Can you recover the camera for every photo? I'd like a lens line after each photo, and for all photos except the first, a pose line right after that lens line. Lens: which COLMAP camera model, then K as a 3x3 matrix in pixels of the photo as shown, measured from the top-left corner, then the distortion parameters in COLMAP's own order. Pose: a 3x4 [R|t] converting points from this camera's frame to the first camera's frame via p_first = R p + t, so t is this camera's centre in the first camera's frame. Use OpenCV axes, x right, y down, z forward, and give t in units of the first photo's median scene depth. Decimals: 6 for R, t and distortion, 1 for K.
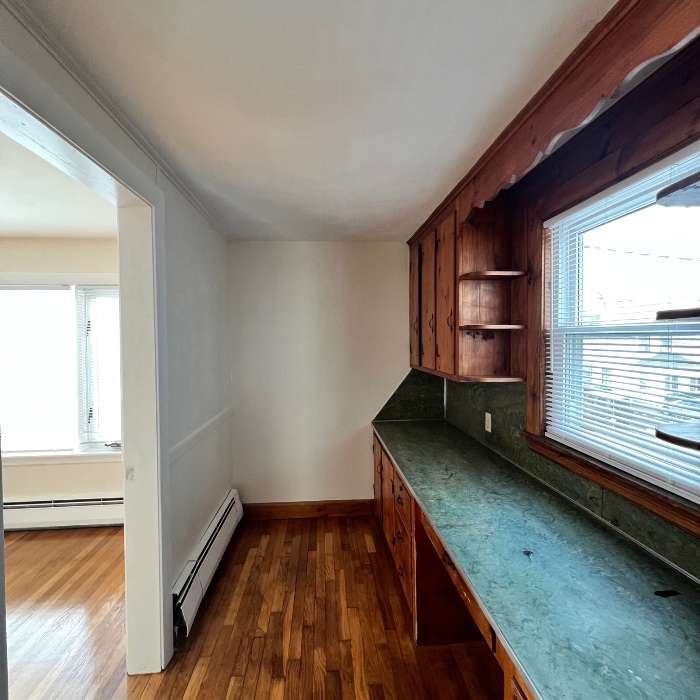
lens RADIAL K [[369.8, 0, 350.0], [0, 369.8, 350.0], [0, 0, 1]] dist [0.000268, -0.000882]
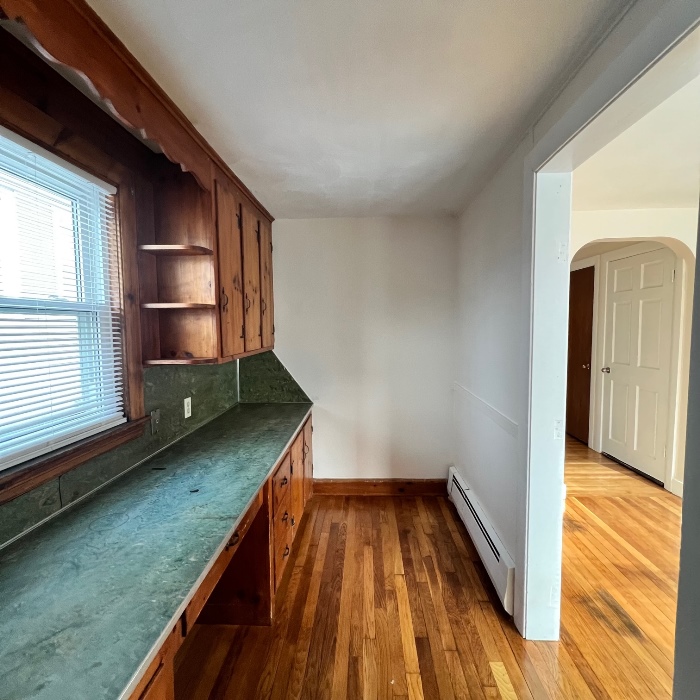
lens RADIAL K [[369.8, 0, 350.0], [0, 369.8, 350.0], [0, 0, 1]] dist [0.000268, -0.000882]
pose [[-0.992244, -0.008779, 0.123993, -0.160760], [0.003166, 0.995395, 0.095806, -0.033009], [-0.124263, 0.095455, -0.987647, 1.841878]]
